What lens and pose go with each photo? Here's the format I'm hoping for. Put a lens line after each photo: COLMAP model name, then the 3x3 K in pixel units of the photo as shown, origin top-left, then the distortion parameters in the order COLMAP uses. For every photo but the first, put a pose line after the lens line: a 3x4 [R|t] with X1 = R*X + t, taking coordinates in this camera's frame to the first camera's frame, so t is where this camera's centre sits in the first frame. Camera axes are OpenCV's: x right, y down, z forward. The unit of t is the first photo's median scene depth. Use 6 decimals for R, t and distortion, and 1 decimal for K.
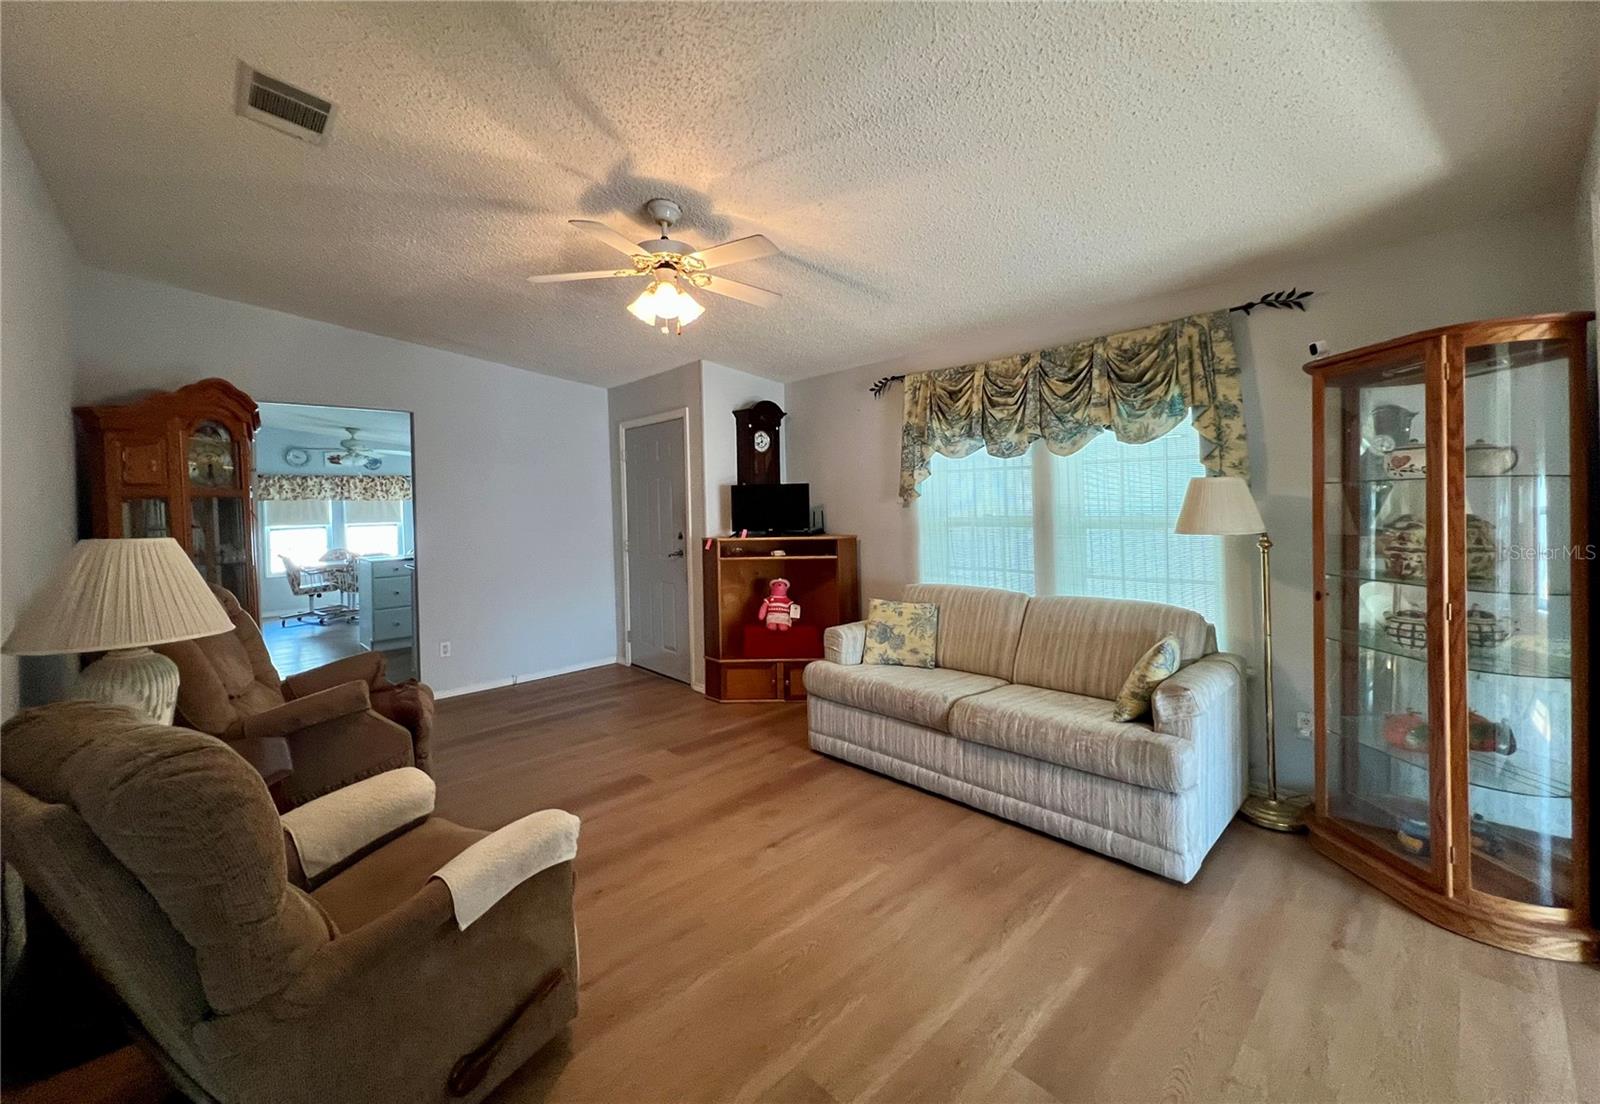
lens RADIAL K [[643.1, 0, 803.9], [0, 643.1, 507.9], [0, 0, 1]] dist [-0.001677, 0.001326]
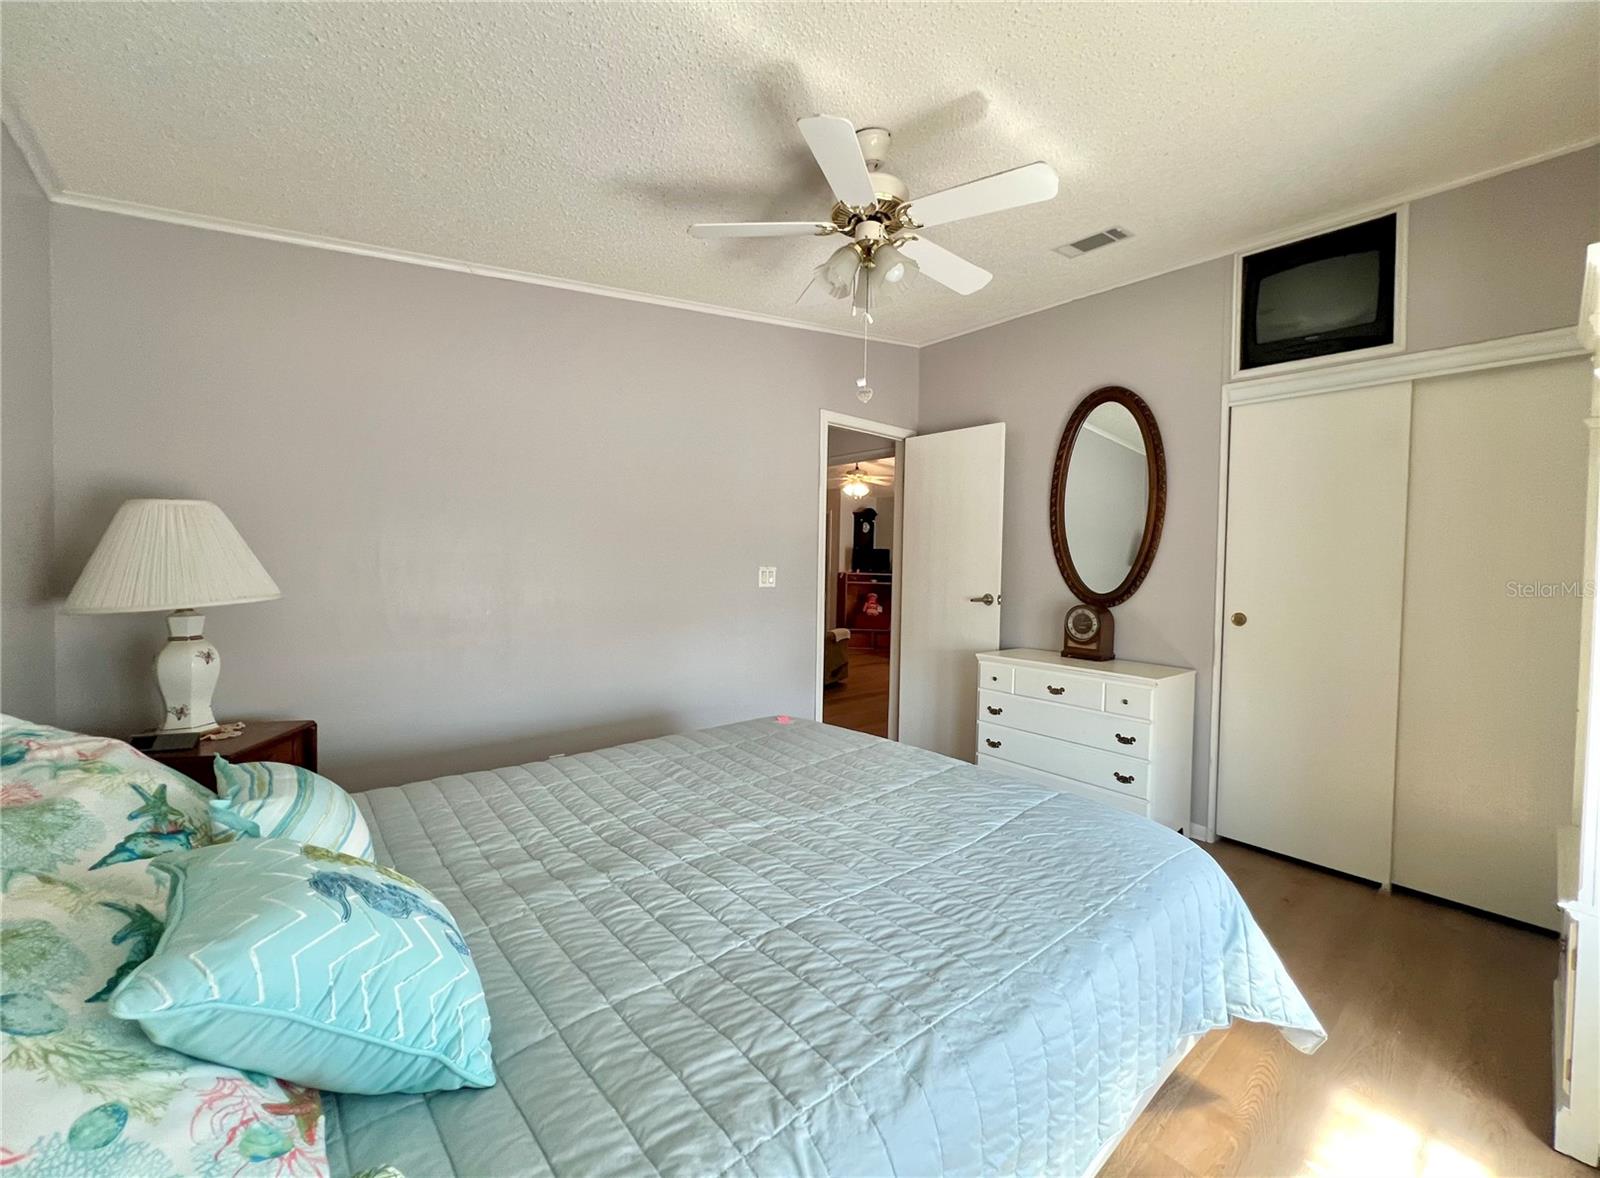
lens RADIAL K [[639.6, 0, 795.8], [0, 639.6, 582.1], [0, 0, 1]] dist [-0.003240, 0.000147]
pose [[0.997702, 0.046386, -0.049378, -0.246386], [-0.045361, 0.998735, 0.021684, 0.050744], [0.050322, -0.019394, 0.998545, -1.454054]]
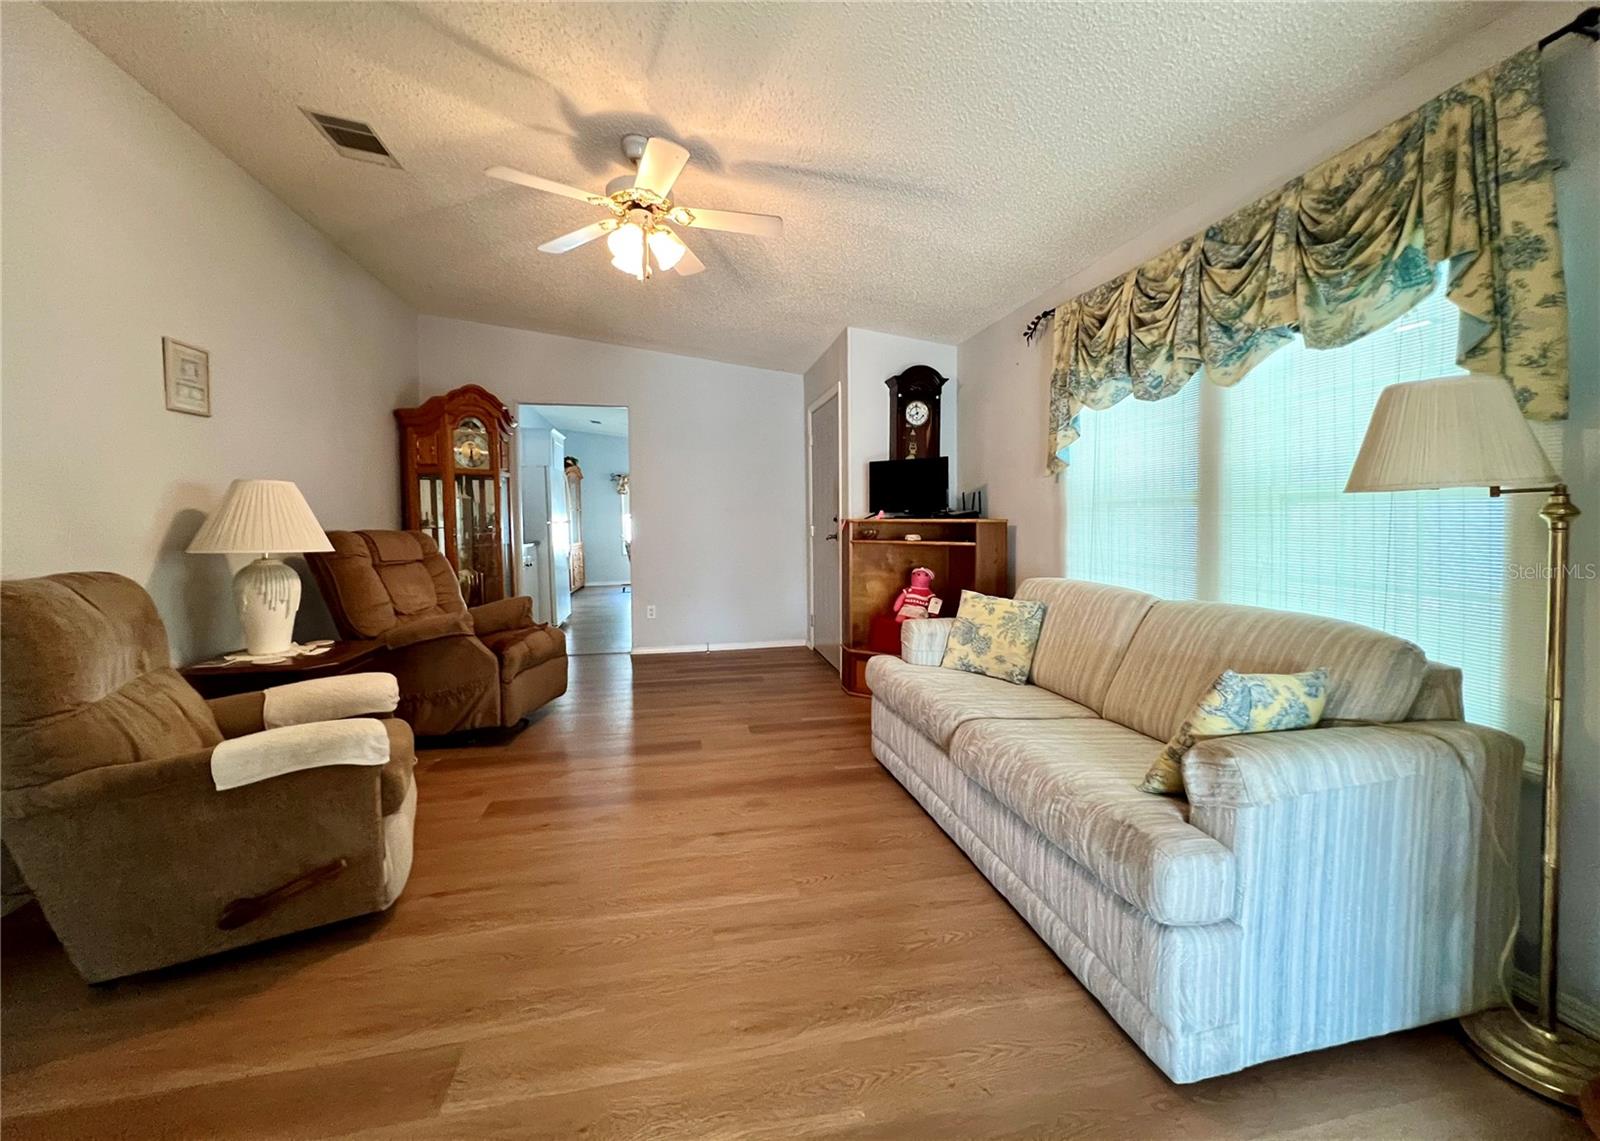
lens RADIAL K [[642.8, 0, 802.5], [0, 642.8, 544.1], [0, 0, 1]] dist [-0.000535, 0.001167]
pose [[0.852412, 0.040136, -0.521328, 0.366784], [-0.018330, 0.998730, 0.046919, 0.051787], [0.522549, -0.030438, 0.852066, 0.218135]]
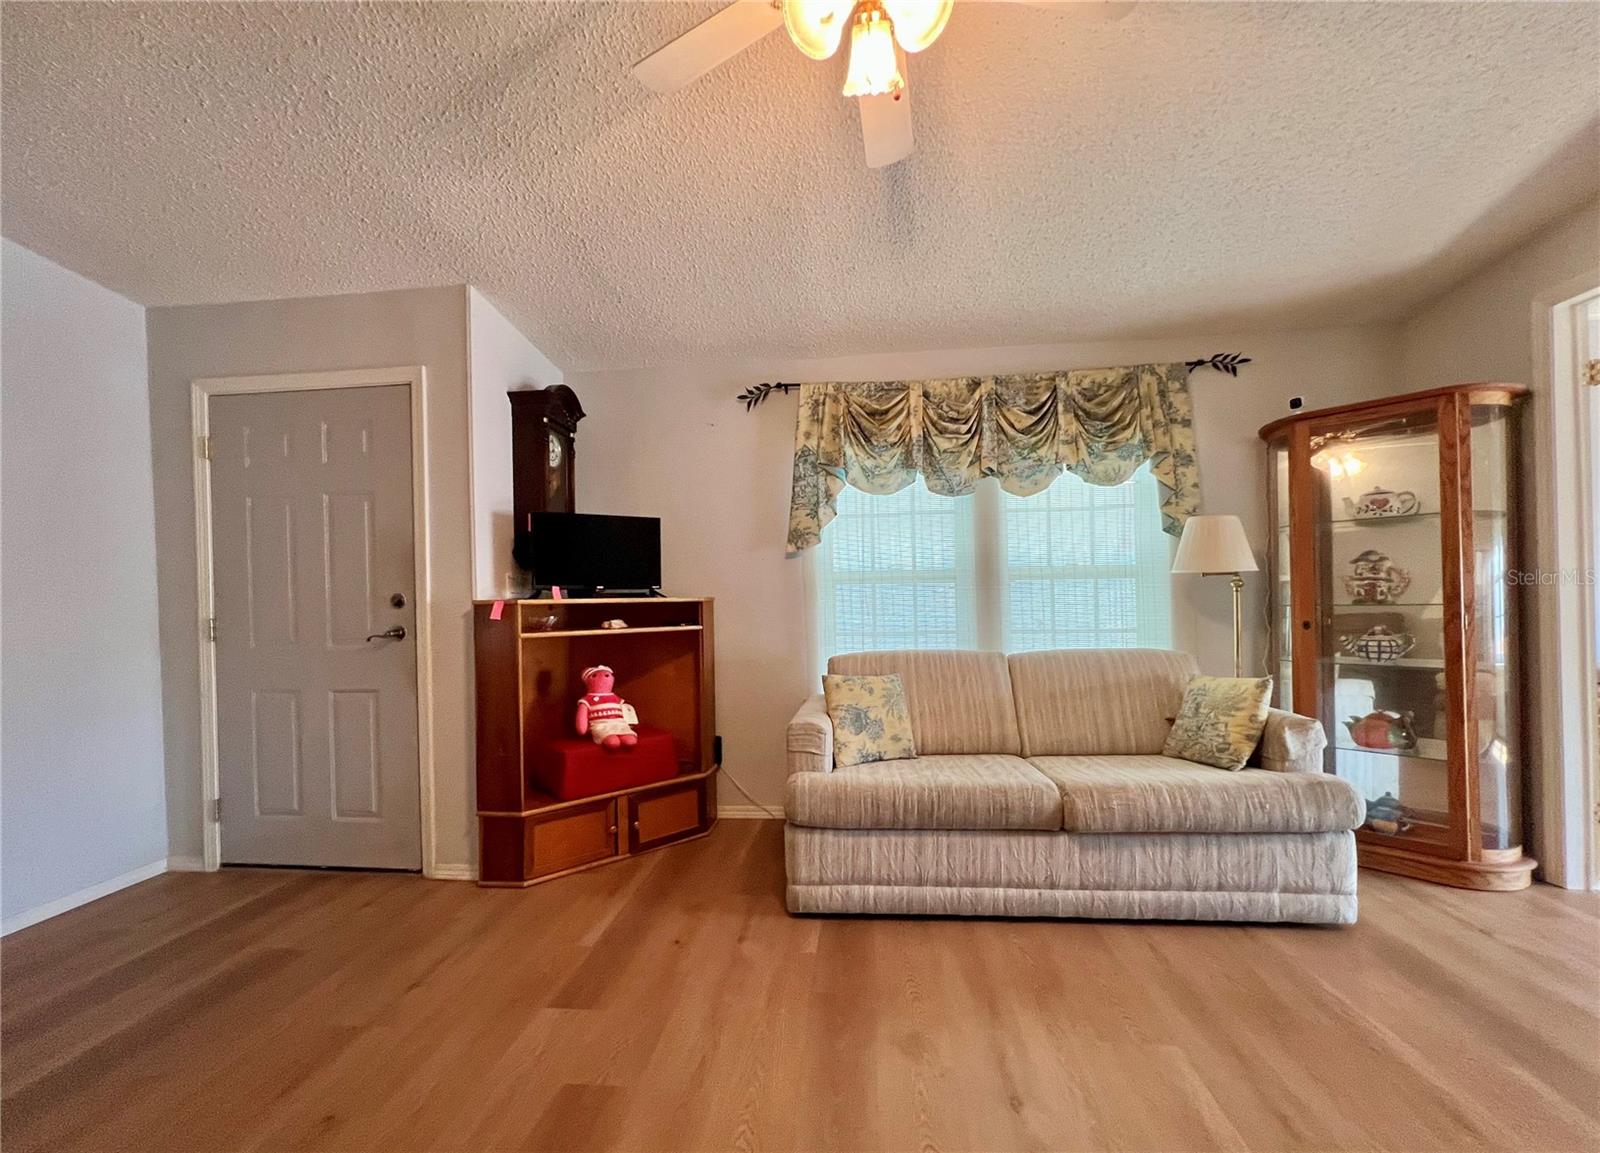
lens RADIAL K [[643.1, 0, 801.0], [0, 643.1, 600.9], [0, 0, 1]] dist [-0.002718, -0.000127]
pose [[0.755516, 0.004968, 0.655111, -0.400839], [0.005922, 0.999879, -0.014413, 0.073318], [-0.655103, 0.014769, 0.755395, 0.505743]]
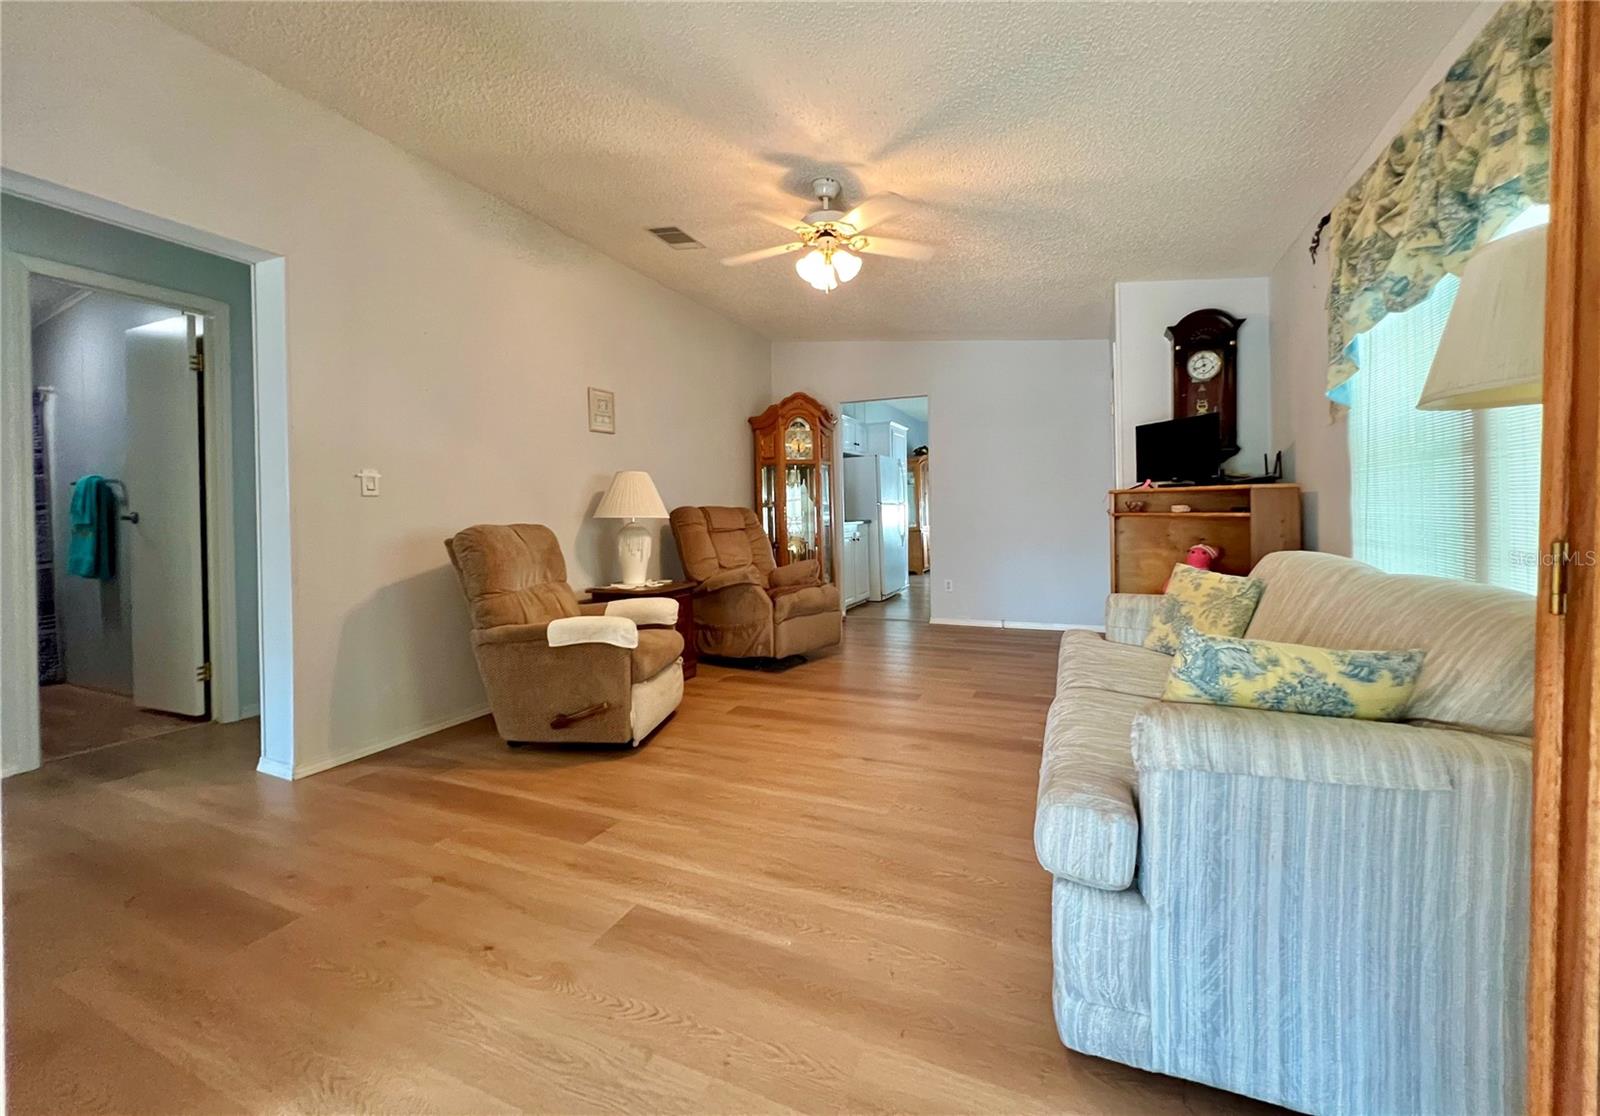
lens RADIAL K [[641.3, 0, 801.5], [0, 641.3, 518.9], [0, 0, 1]] dist [0.000777, 0.000452]
pose [[0.385151, 0.027796, -0.922435, 0.622015], [0.001539, 0.999526, 0.030761, 0.074125], [0.922852, -0.013267, 0.384925, 0.365954]]
